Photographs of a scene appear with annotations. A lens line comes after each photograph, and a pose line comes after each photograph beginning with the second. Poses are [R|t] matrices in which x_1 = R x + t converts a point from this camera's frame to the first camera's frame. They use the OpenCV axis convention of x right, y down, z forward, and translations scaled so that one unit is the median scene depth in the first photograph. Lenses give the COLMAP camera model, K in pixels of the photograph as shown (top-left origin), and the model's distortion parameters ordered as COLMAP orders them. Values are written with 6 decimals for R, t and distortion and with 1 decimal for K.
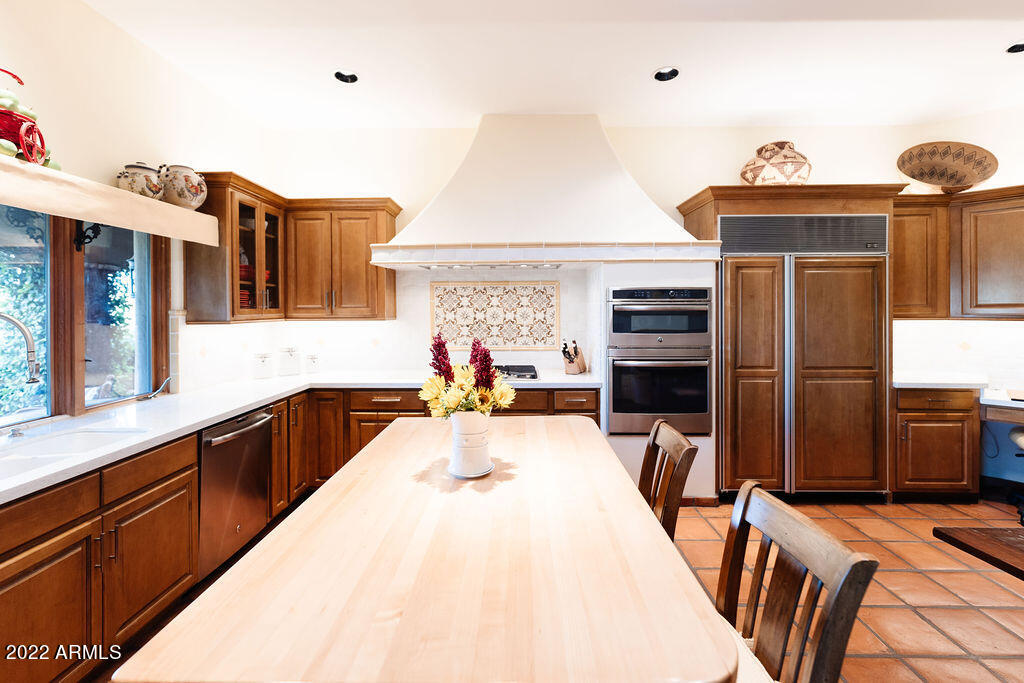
lens RADIAL K [[443.0, 0, 488.2], [0, 443.0, 309.1], [0, 0, 1]] dist [-0.001841, -0.000047]
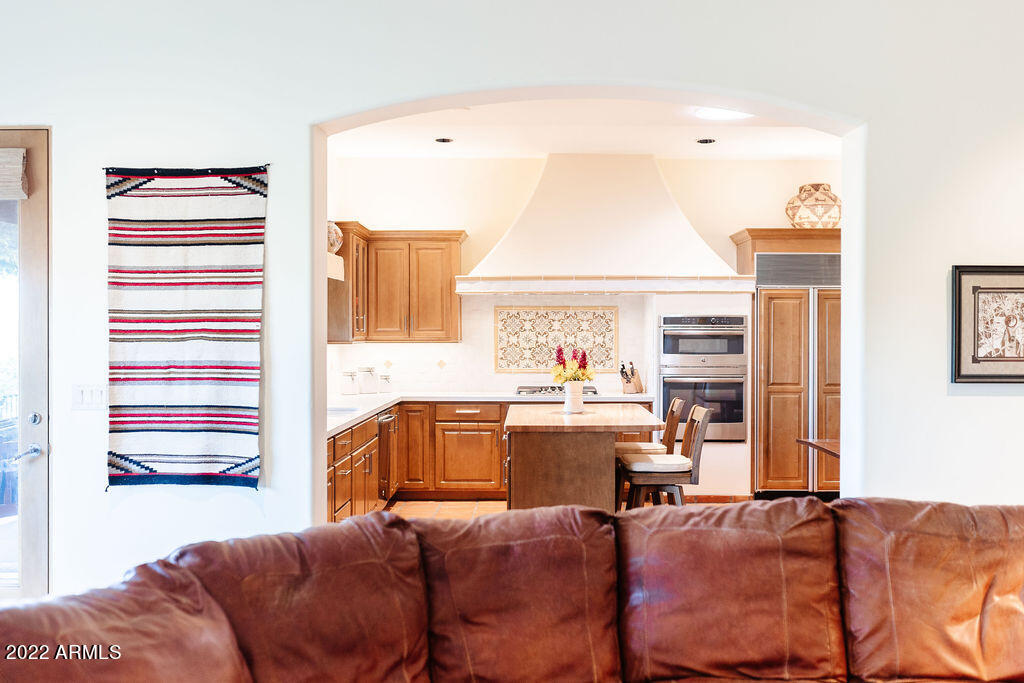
lens RADIAL K [[1030.8, 0, 512.5], [0, 1030.8, 342.6], [0, 0, 1]] dist [-0.020041, 0.000000]
pose [[0.998250, 0.004747, 0.058942, -0.269427], [-0.005125, 0.999967, 0.006264, 0.009045], [-0.058911, -0.006556, 0.998242, -1.651101]]
